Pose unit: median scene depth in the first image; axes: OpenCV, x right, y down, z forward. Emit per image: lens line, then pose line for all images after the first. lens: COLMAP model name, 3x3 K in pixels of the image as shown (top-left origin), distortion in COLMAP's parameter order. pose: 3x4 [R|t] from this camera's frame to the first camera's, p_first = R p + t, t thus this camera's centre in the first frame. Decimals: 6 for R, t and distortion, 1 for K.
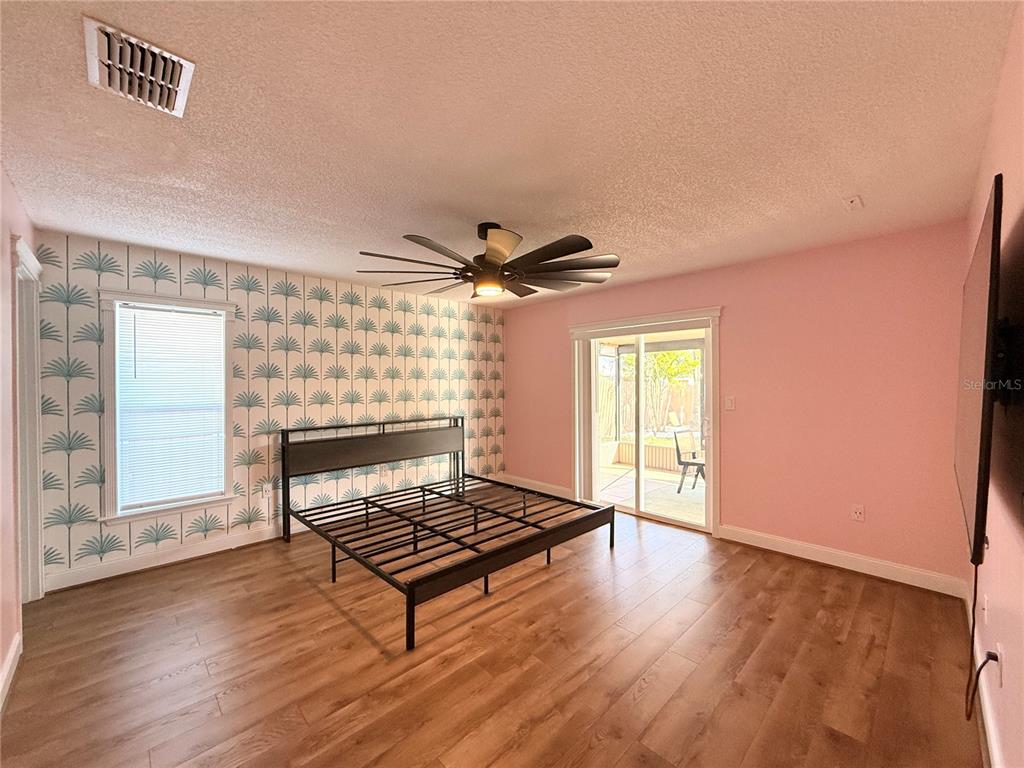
lens RADIAL K [[407.2, 0, 510.8], [0, 407.2, 383.9], [0, 0, 1]] dist [0.001774, 0.000852]
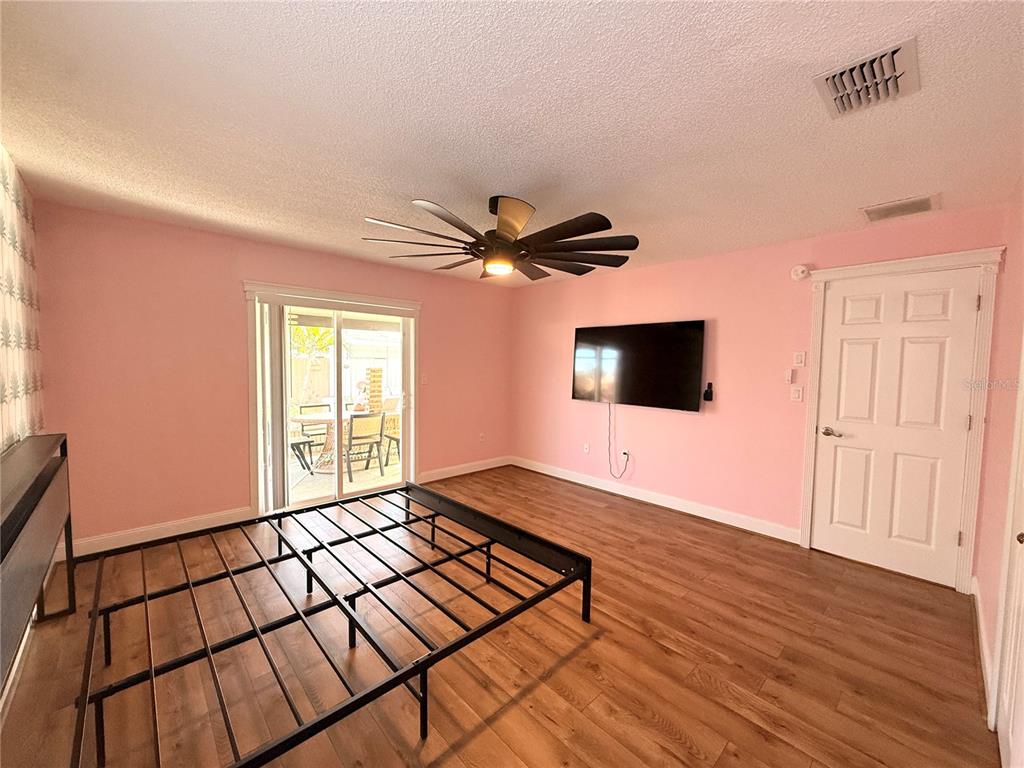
lens RADIAL K [[407.2, 0, 513.4], [0, 407.2, 389.1], [0, 0, 1]] dist [0.001774, 0.000852]
pose [[0.025646, -0.065304, 0.997536, -1.163742], [-0.002843, 0.997855, 0.065398, -0.005159], [-0.999667, -0.004513, 0.025406, 1.086058]]
